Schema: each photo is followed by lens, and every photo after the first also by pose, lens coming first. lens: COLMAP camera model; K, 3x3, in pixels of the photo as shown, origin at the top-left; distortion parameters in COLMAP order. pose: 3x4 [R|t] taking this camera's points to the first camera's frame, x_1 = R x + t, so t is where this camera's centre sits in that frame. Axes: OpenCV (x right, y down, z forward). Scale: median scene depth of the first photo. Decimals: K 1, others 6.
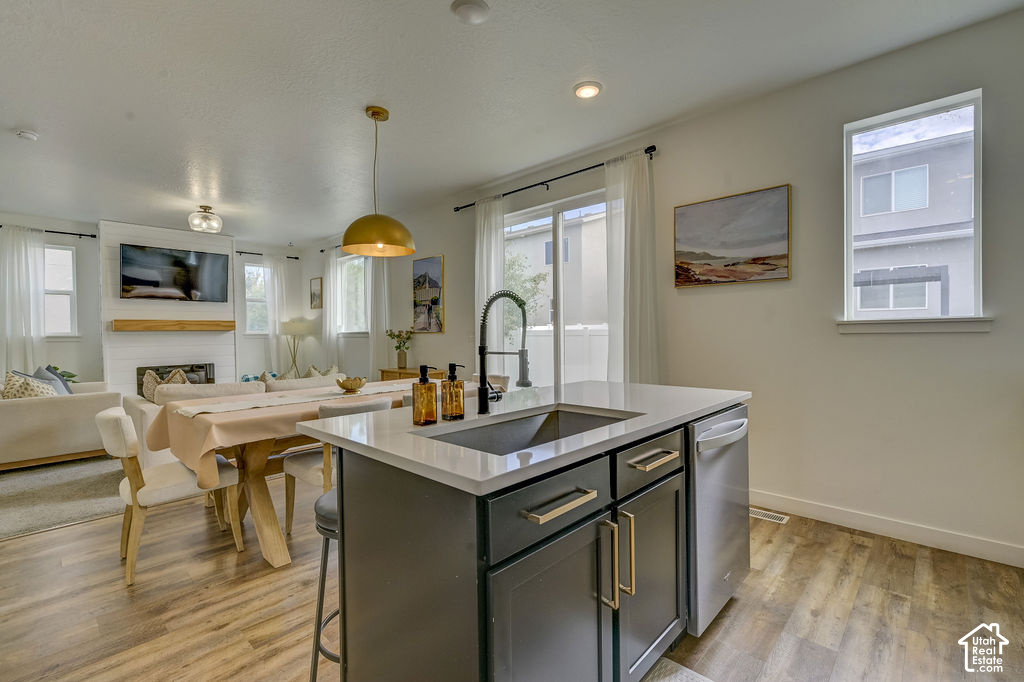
lens RADIAL K [[453.5, 0, 513.4], [0, 453.5, 339.2], [0, 0, 1]] dist [-0.000973, 0.000440]
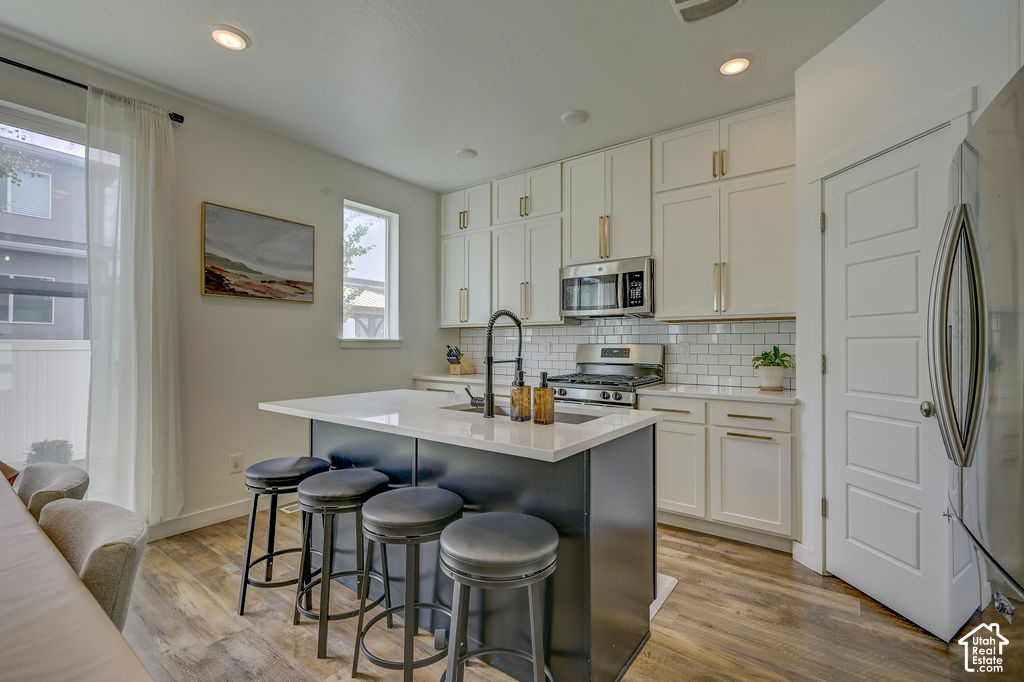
lens RADIAL K [[453.5, 0, 513.4], [0, 453.5, 339.2], [0, 0, 1]] dist [-0.000973, 0.000440]
pose [[-0.115561, 0.025920, 0.992962, -0.358577], [0.012447, 0.999619, -0.024645, 0.000228], [-0.993222, 0.009512, -0.115840, 0.326983]]
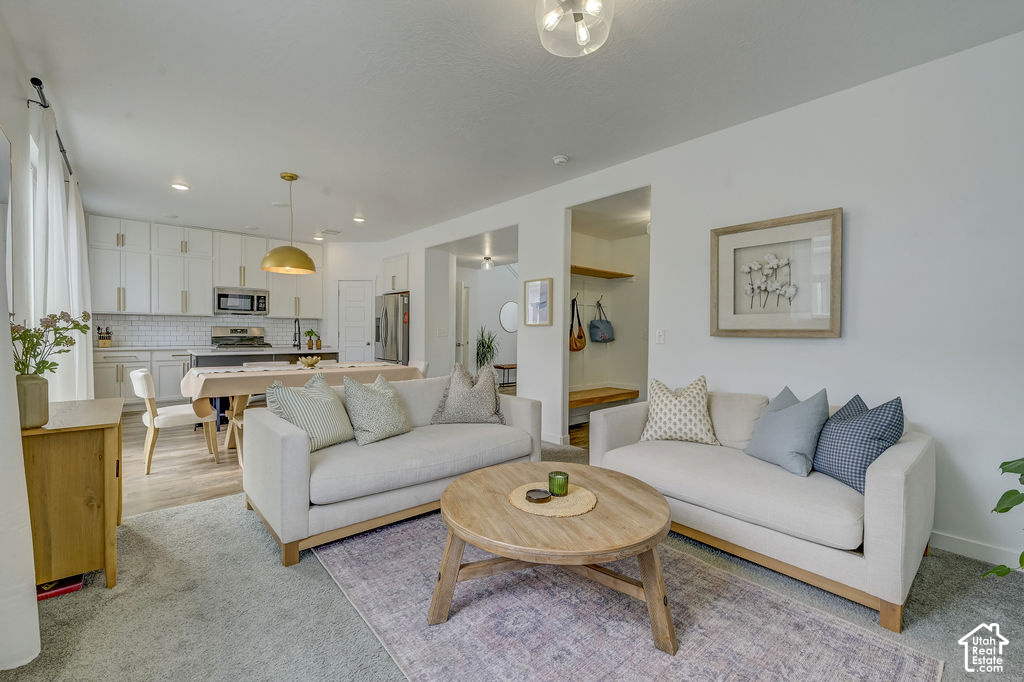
lens RADIAL K [[438.9, 0, 513.2], [0, 438.9, 338.1], [0, 0, 1]] dist [0.001182, 0.000315]
pose [[-0.995597, -0.001617, 0.093722, -0.674635], [0.000937, 0.999630, 0.027199, -0.009578], [-0.093731, 0.027167, -0.995227, 1.379135]]
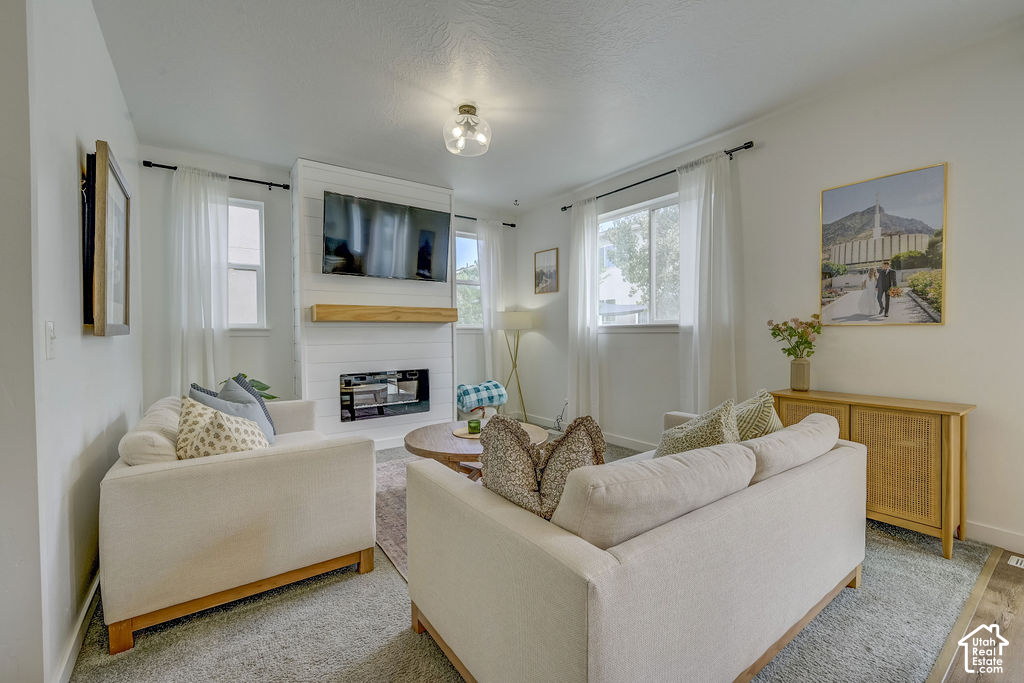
lens RADIAL K [[433.1, 0, 514.4], [0, 433.1, 340.6], [0, 0, 1]] dist [-0.000456, -0.000002]
pose [[0.982684, 0.009762, -0.185034, -0.518708], [-0.008244, 0.999926, 0.008971, 0.002502], [0.185107, -0.007291, 0.982691, 0.463152]]
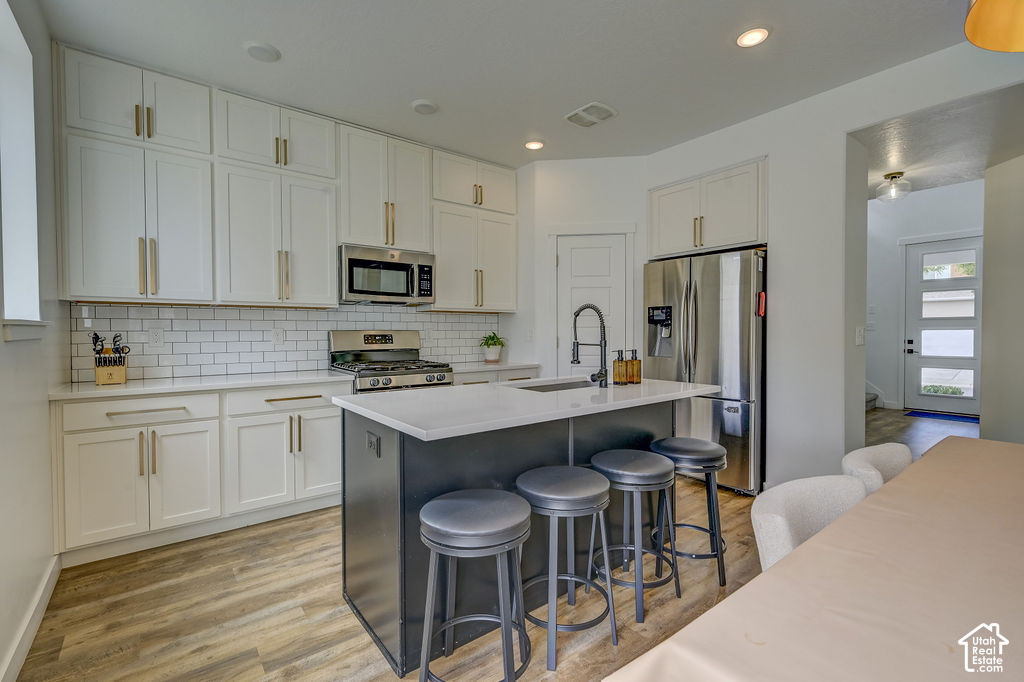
lens RADIAL K [[453.5, 0, 513.4], [0, 453.5, 339.2], [0, 0, 1]] dist [-0.000973, 0.000440]
pose [[-0.989107, 0.013424, 0.146585, 0.002315], [0.017511, 0.999492, 0.026629, -0.009074], [-0.146153, 0.028906, -0.988840, 0.748531]]
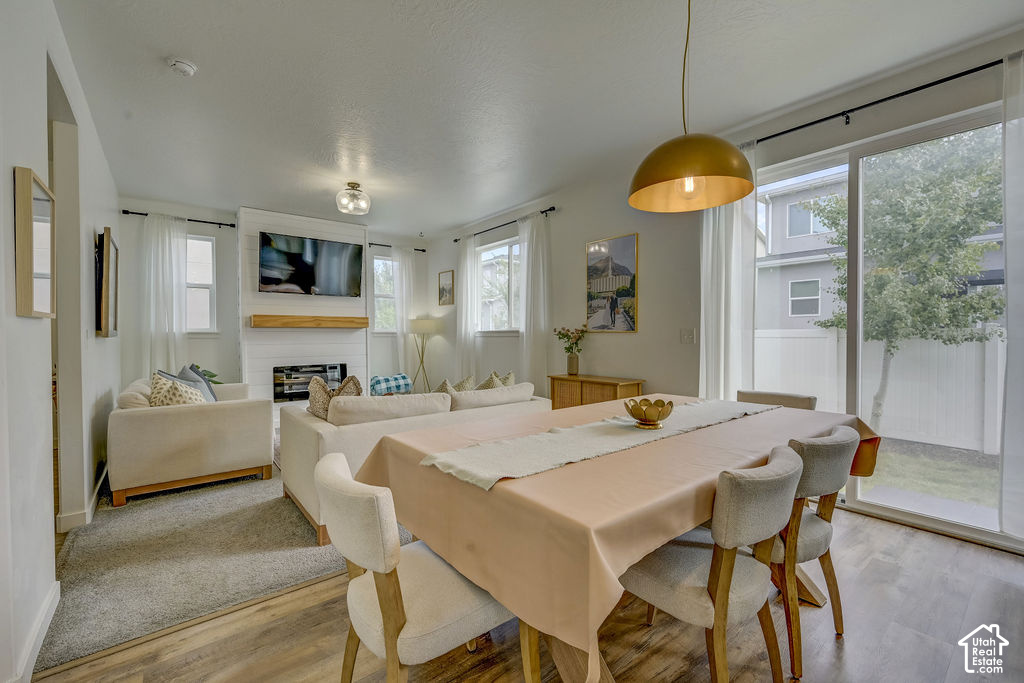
lens RADIAL K [[432.3, 0, 512.0], [0, 432.3, 341.5], [0, 0, 1]] dist [-0.001450, 0.000019]
pose [[0.990587, 0.011310, -0.136420, -0.266358], [-0.010883, 0.999933, 0.003879, 0.001944], [0.136455, -0.002357, 0.990644, 0.225406]]
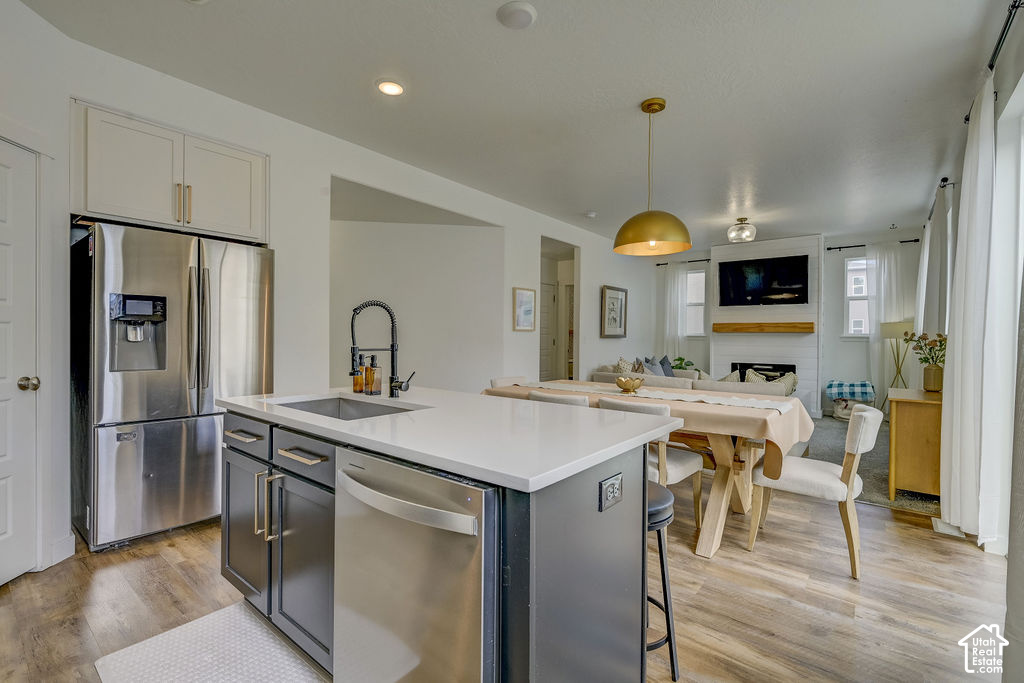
lens RADIAL K [[453.5, 0, 513.4], [0, 453.5, 339.7], [0, 0, 1]] dist [-0.000973, 0.000440]
pose [[0.079637, 0.020156, -0.996620, 0.375051], [-0.022837, 0.999570, 0.018390, -0.008667], [0.996562, 0.021296, 0.080063, 0.375451]]
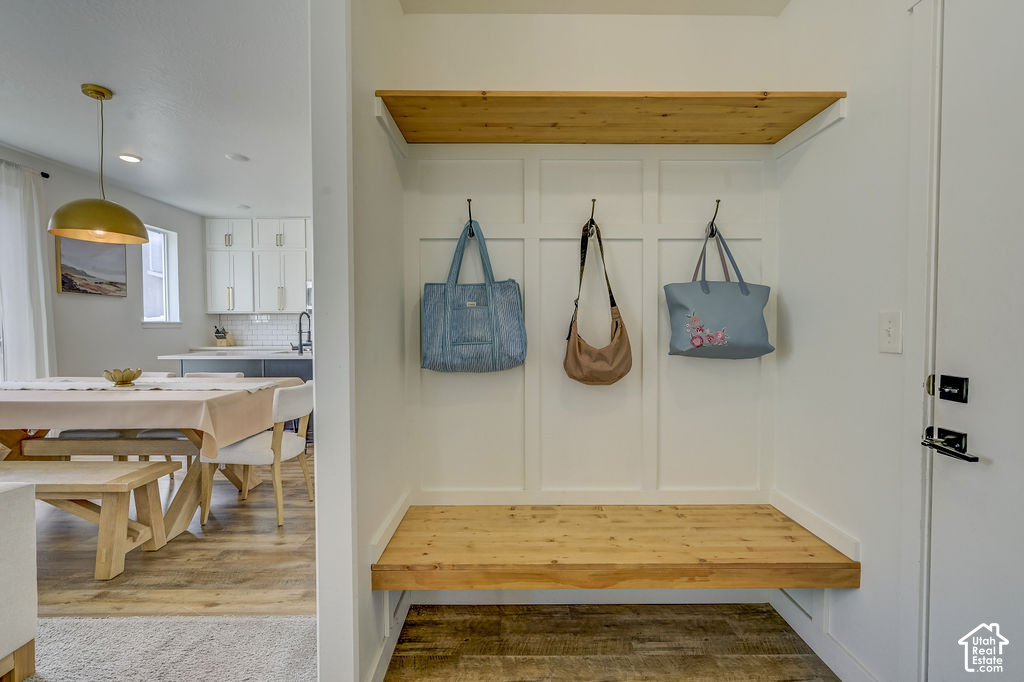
lens RADIAL K [[453.5, 0, 513.4], [0, 453.5, 339.2], [0, 0, 1]] dist [-0.000973, 0.000440]
pose [[-0.690270, -0.007653, 0.723511, -0.933238], [0.018895, 0.999412, 0.028598, 0.005222], [-0.723305, 0.033411, -0.689720, 0.611186]]
